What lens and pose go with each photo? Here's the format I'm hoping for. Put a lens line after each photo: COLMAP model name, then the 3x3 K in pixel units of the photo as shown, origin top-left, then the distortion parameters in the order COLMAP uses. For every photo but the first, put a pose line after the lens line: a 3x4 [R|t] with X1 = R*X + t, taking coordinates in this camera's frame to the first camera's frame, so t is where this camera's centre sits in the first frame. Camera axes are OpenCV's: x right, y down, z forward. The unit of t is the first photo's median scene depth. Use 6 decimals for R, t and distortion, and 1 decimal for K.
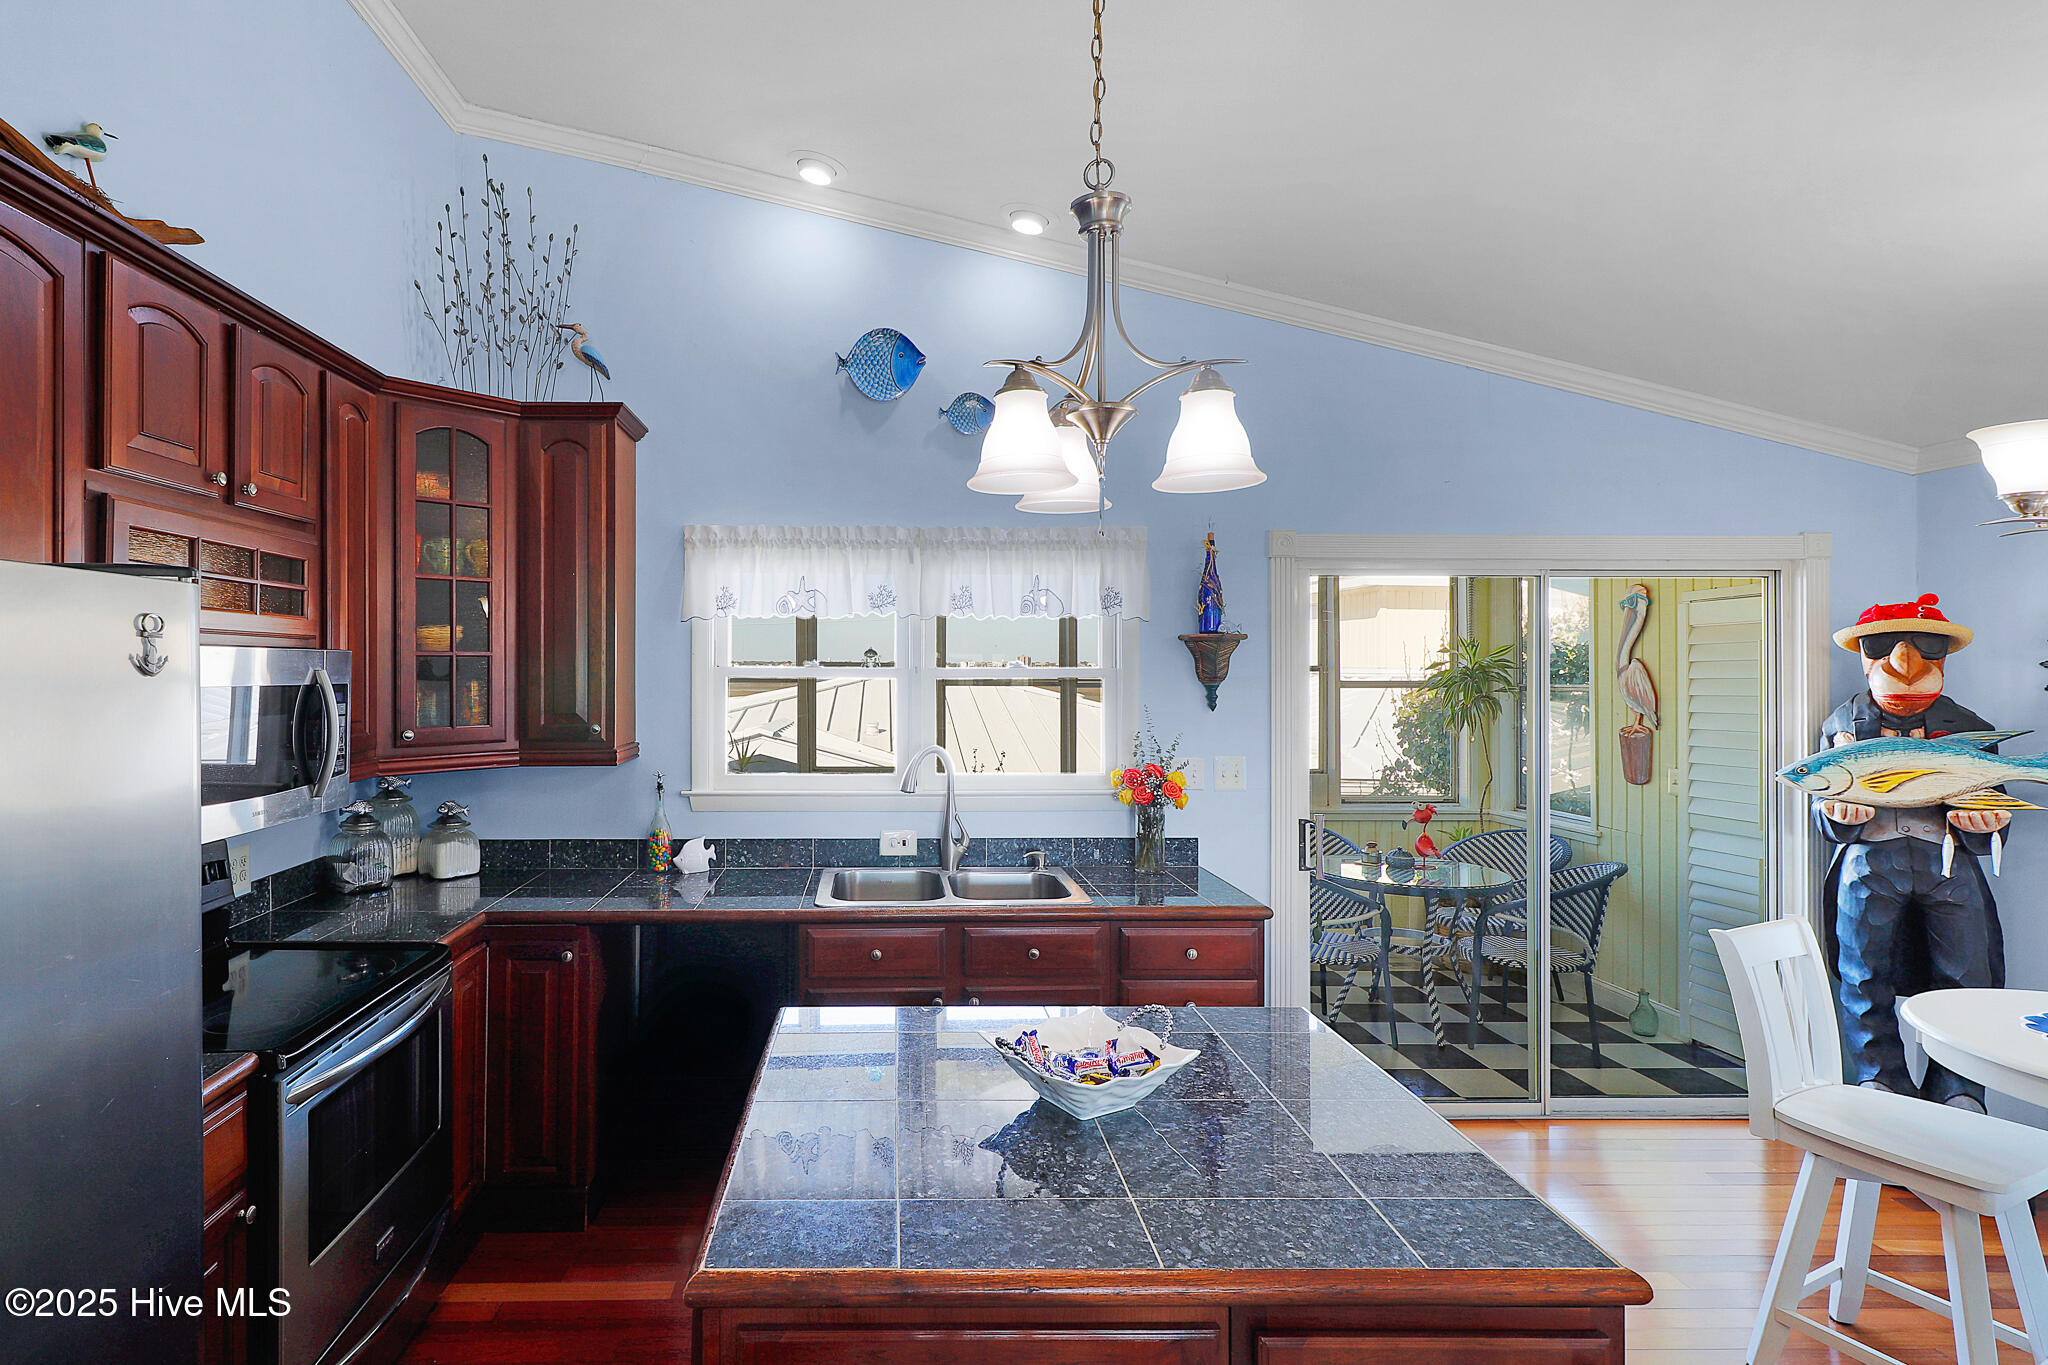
lens RADIAL K [[991.9, 0, 904.3], [0, 991.9, 667.2], [0, 0, 1]] dist [0.000860, 0.000731]
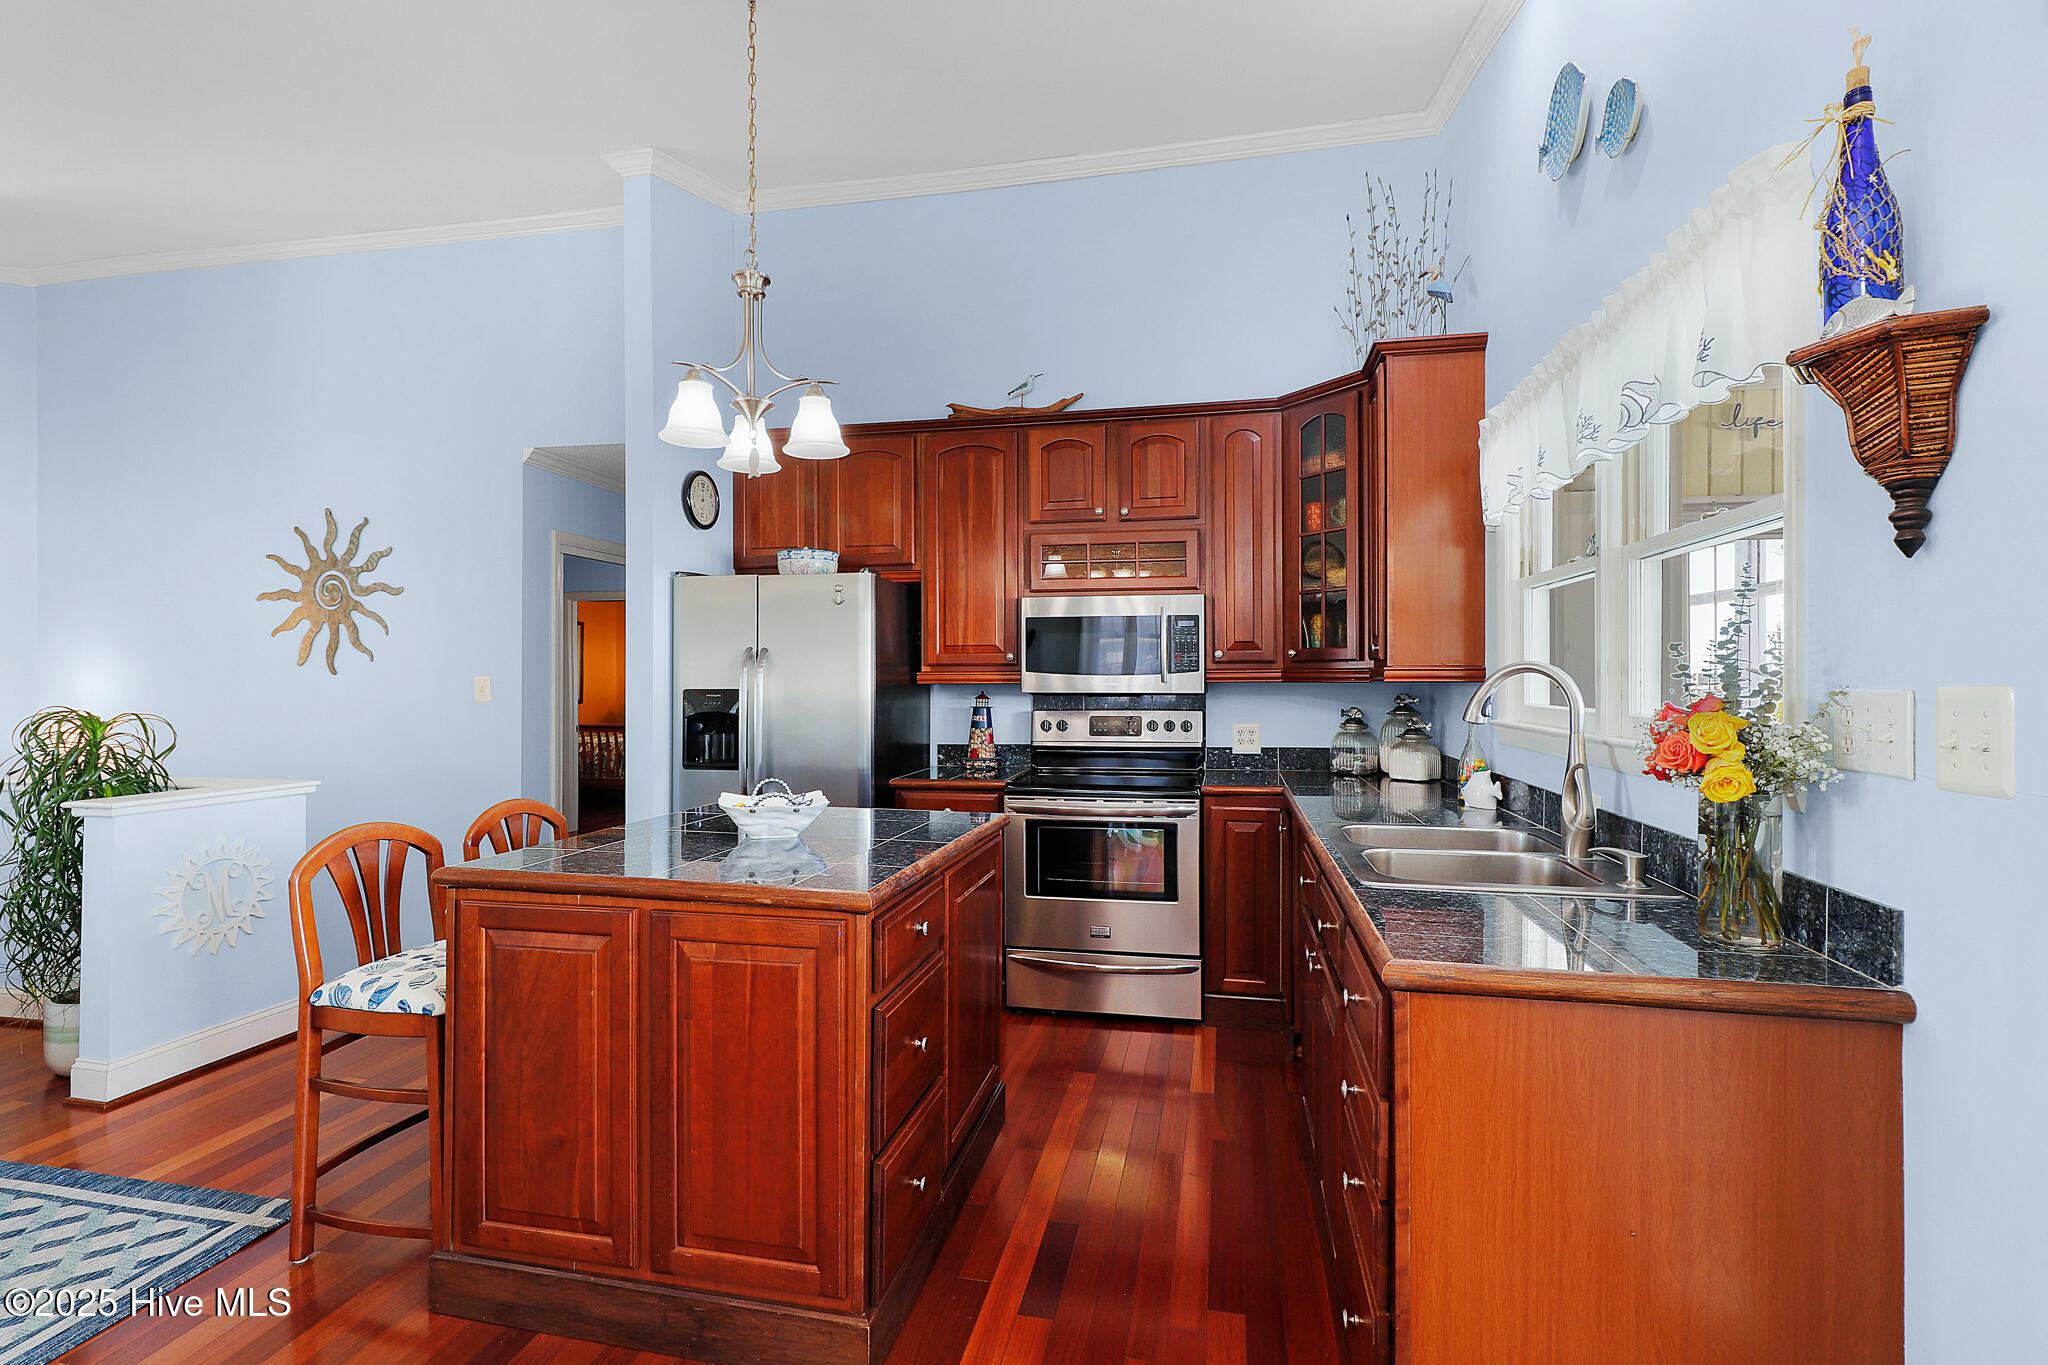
lens RADIAL K [[949.6, 0, 1036.5], [0, 949.6, 680.1], [0, 0, 1]] dist [0.002775, 0.000147]
pose [[-0.201117, -0.000161, -0.979567, 0.722943], [0.005116, 0.999986, -0.001215, 0.088805], [0.979554, -0.005256, -0.201113, 0.775821]]
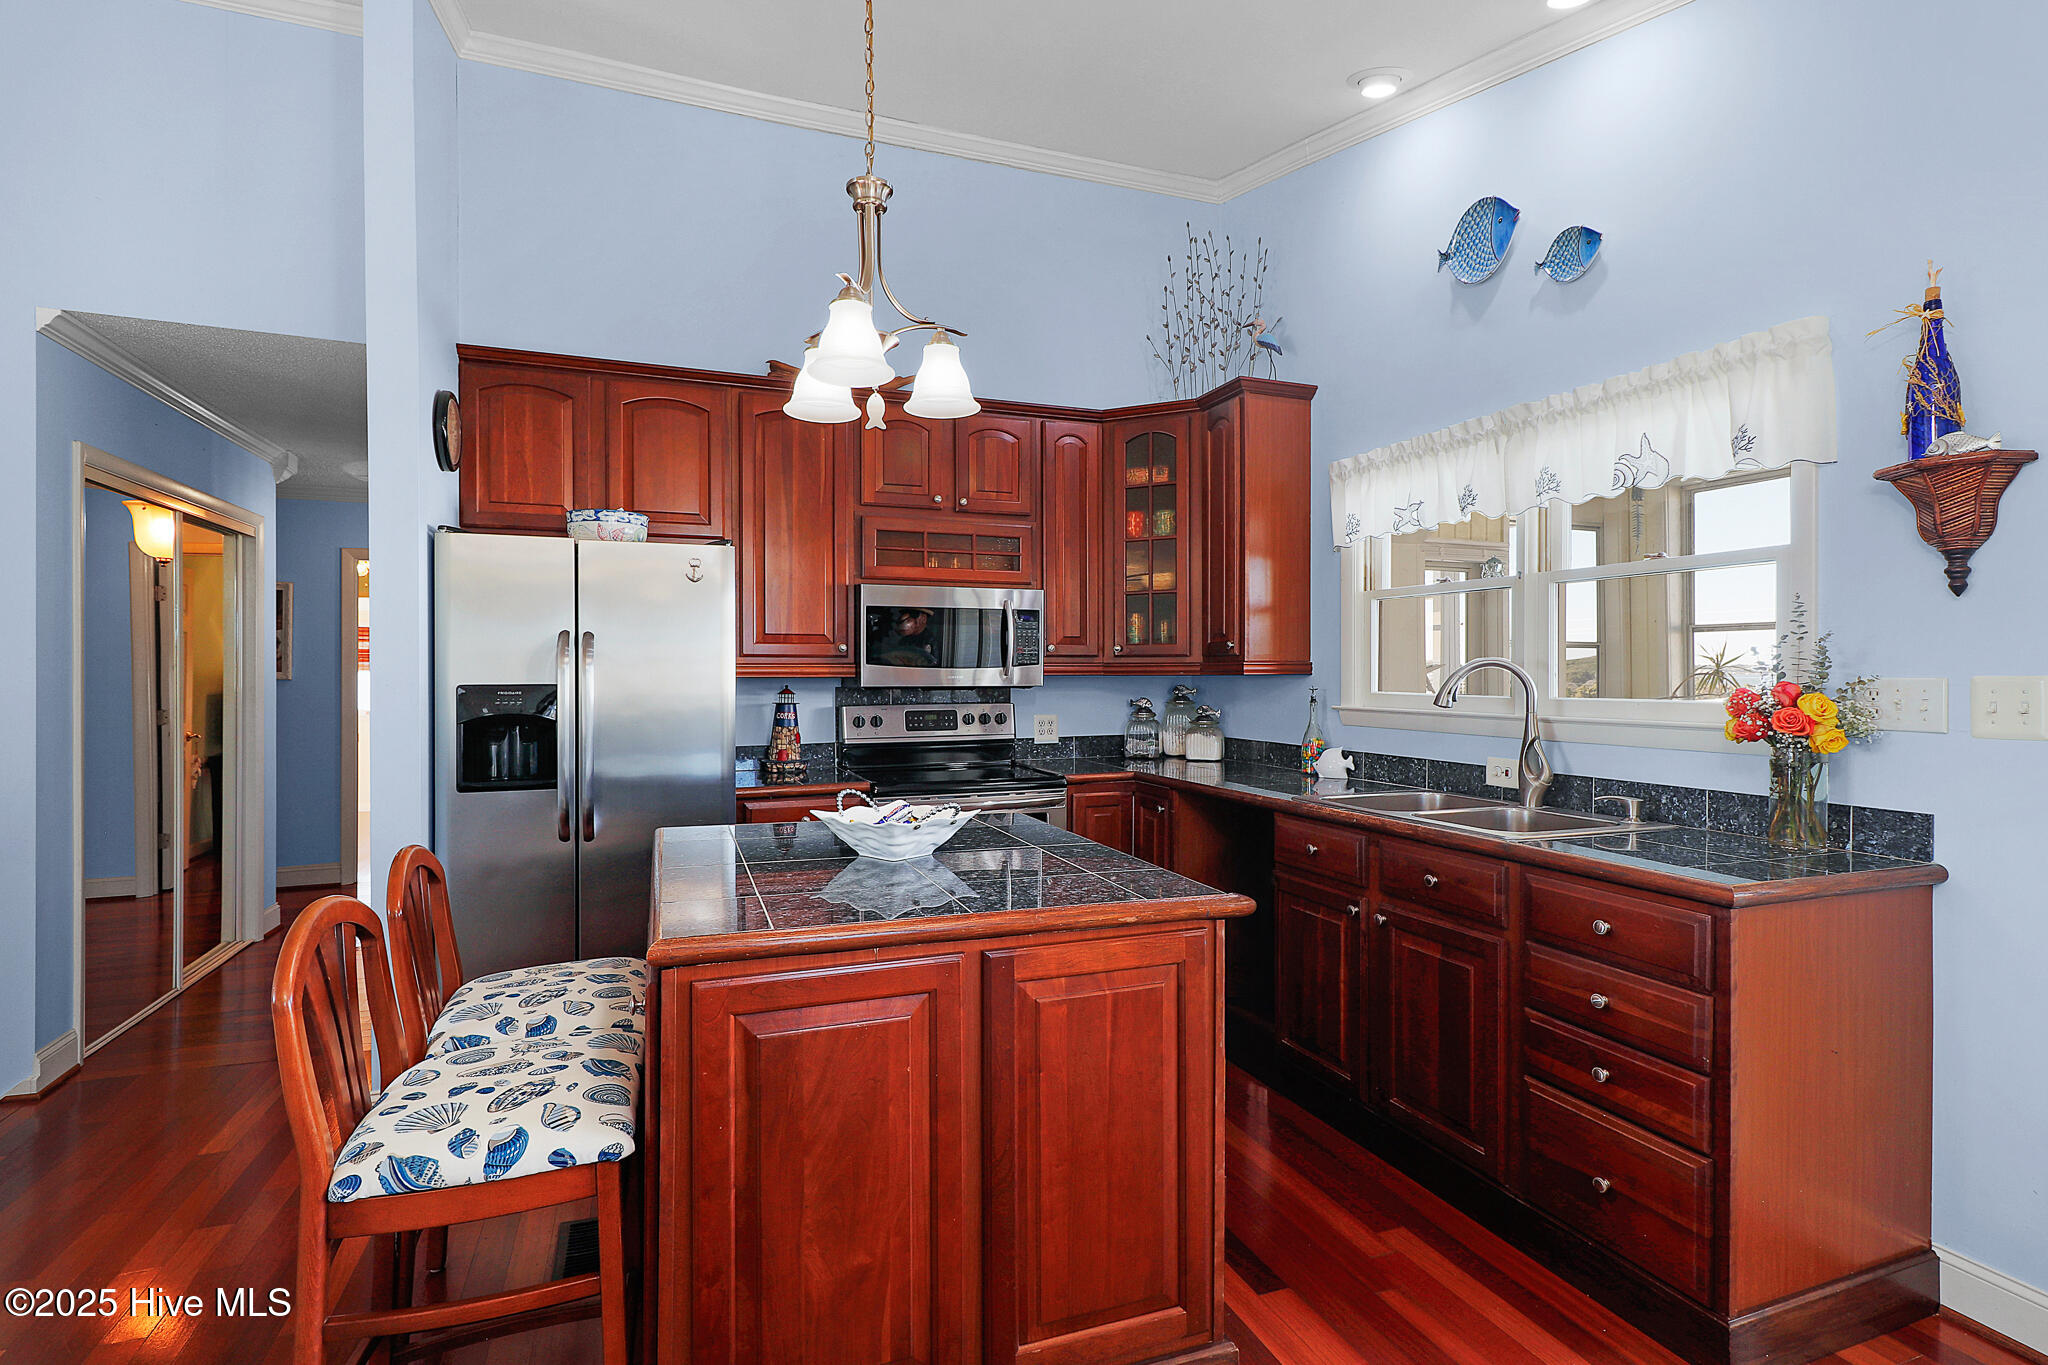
lens RADIAL K [[949.6, 0, 1019.6], [0, 949.6, 678.7], [0, 0, 1]] dist [0.002775, 0.000147]
pose [[0.345228, 0.004339, -0.938509, 0.658401], [0.005171, 0.999965, 0.006525, 0.087445], [0.938505, -0.007106, 0.345193, 0.309140]]
